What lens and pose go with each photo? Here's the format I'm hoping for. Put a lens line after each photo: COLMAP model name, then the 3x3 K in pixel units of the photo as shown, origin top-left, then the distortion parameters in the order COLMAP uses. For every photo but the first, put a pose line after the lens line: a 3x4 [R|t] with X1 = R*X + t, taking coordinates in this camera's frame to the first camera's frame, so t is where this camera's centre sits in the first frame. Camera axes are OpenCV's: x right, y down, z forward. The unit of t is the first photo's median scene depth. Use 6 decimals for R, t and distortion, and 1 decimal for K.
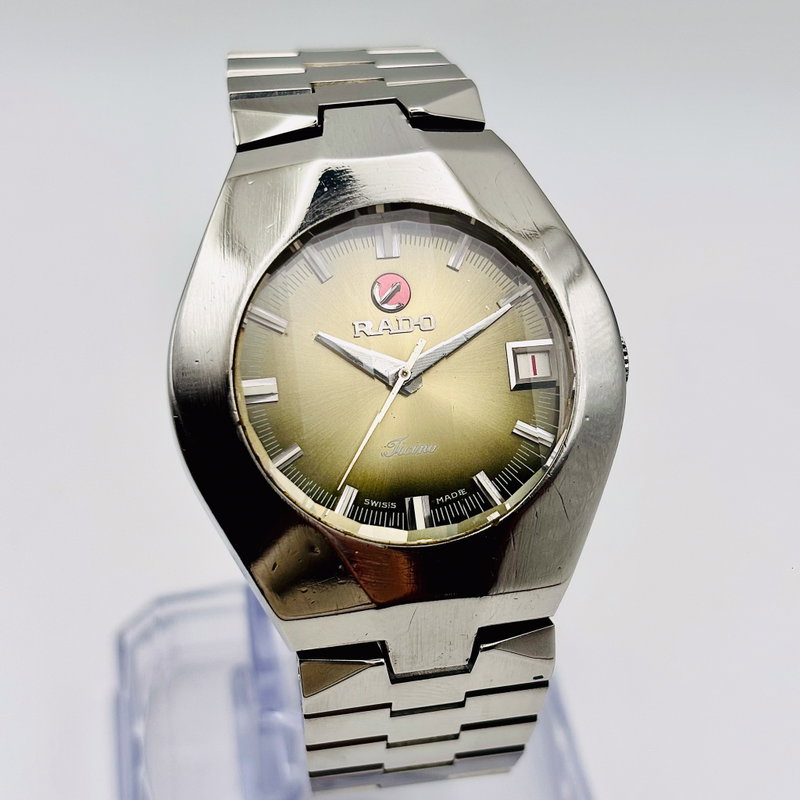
lens RADIAL K [[1606.8, 0, 399.2], [0, 1606.8, 427.5], [0, 0, 1]] dist [0.036041, -0.173917]
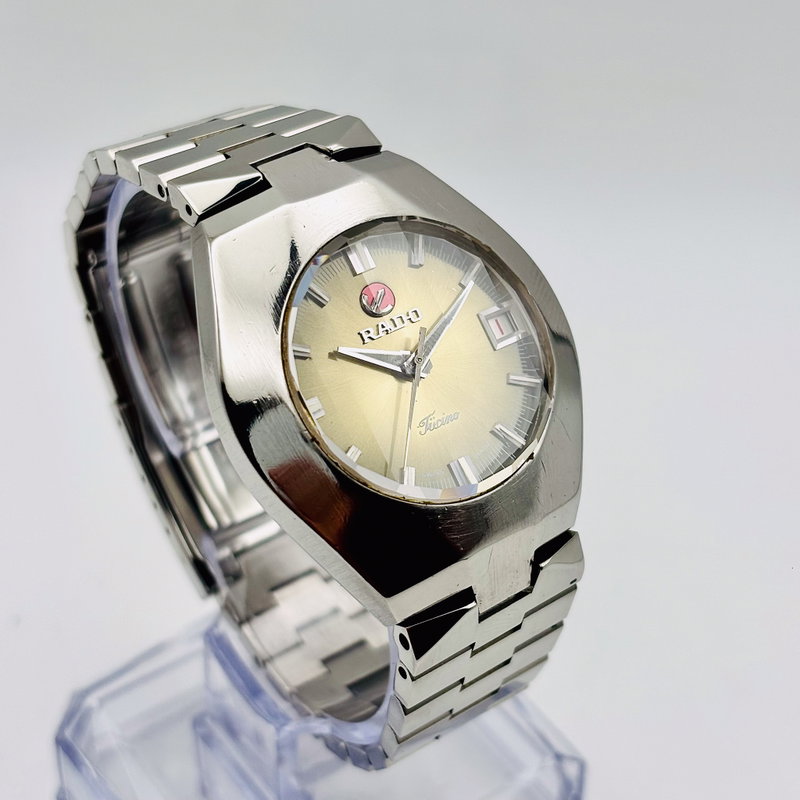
lens RADIAL K [[1600.7, 0, 400.0], [0, 1600.7, 400.0], [0, 0, 1]] dist [-0.022934, 0.092750]
pose [[0.899043, -0.289396, 0.328589, -0.384708], [0.307775, 0.951450, -0.004128, -0.005427], [-0.311441, 0.104843, 0.944464, -0.082336]]
